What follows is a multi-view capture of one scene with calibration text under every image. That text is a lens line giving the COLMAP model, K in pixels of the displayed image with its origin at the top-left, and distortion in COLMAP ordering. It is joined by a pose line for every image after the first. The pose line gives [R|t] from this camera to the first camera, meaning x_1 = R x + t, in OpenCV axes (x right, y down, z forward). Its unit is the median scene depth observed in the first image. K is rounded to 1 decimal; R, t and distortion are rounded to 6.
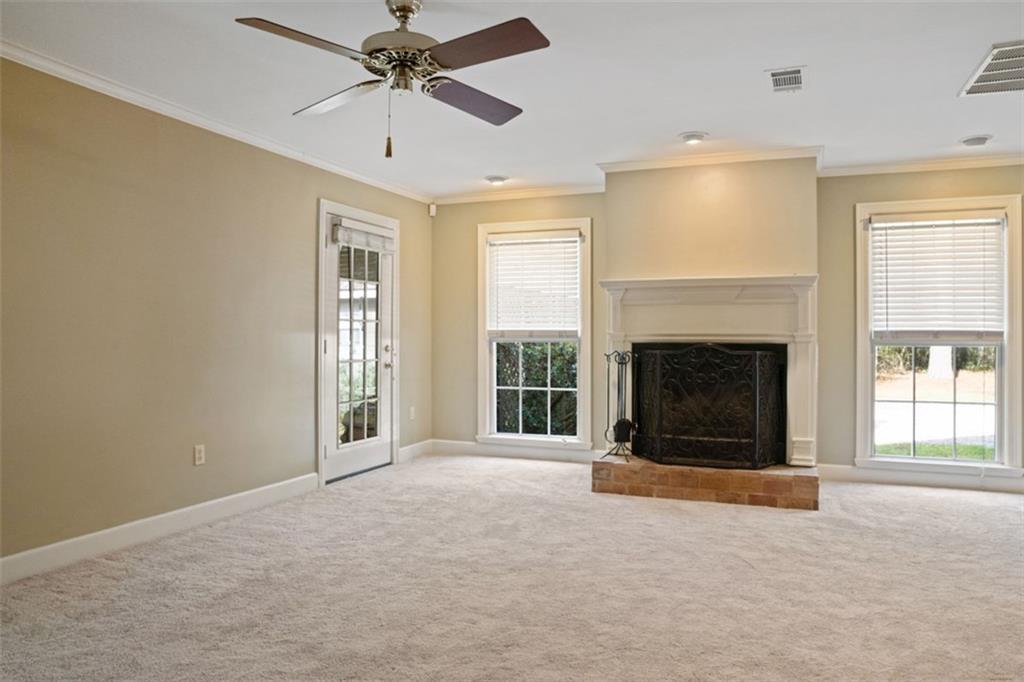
lens RADIAL K [[695.6, 0, 498.8], [0, 695.6, 328.8], [0, 0, 1]] dist [-0.100739, 0.066728]
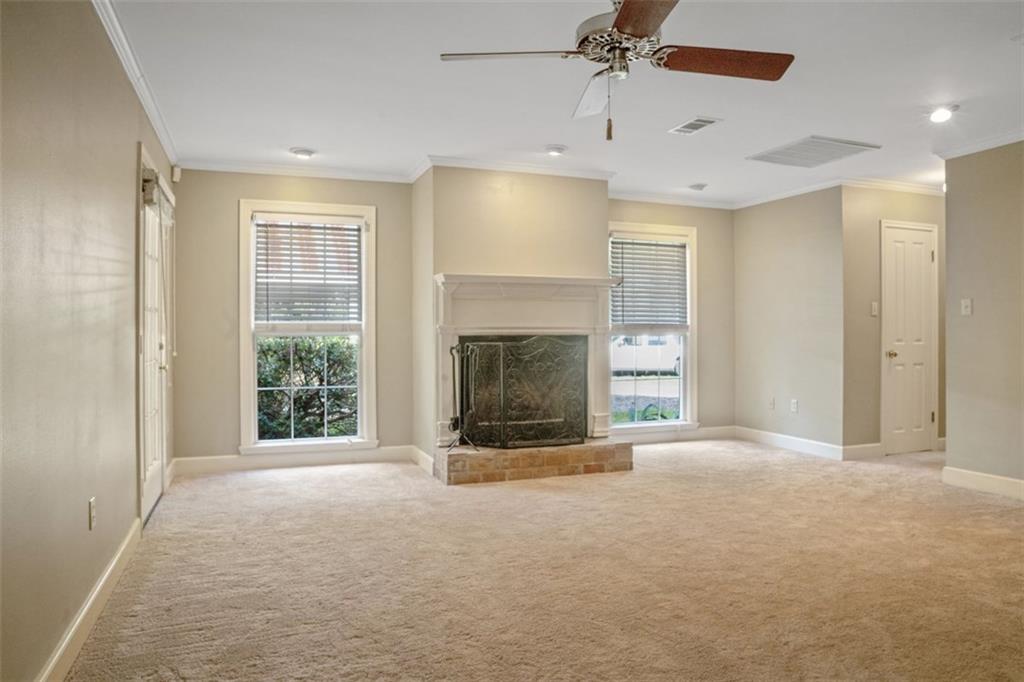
lens RADIAL K [[695.6, 0, 500.9], [0, 695.6, 324.9], [0, 0, 1]] dist [-0.100739, 0.066728]
pose [[0.730653, 0.000357, 0.682749, -0.508929], [-0.002395, 0.999995, 0.002040, 0.002034], [-0.682745, -0.003126, 0.730650, 0.225890]]
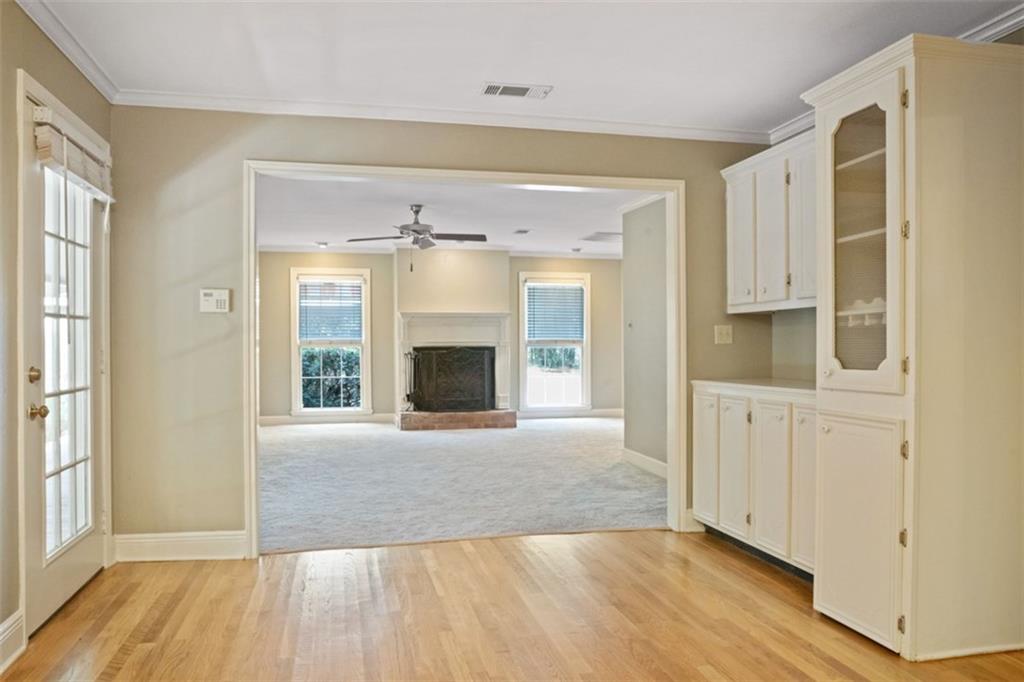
lens RADIAL K [[763.6, 0, 504.4], [0, 763.6, 340.1], [0, 0, 1]] dist [-0.080968, 0.002109]
pose [[0.813470, -0.006824, 0.581567, -0.816426], [-0.001640, 0.999900, 0.014027, -0.026931], [-0.581605, -0.012365, 0.813378, -0.775110]]
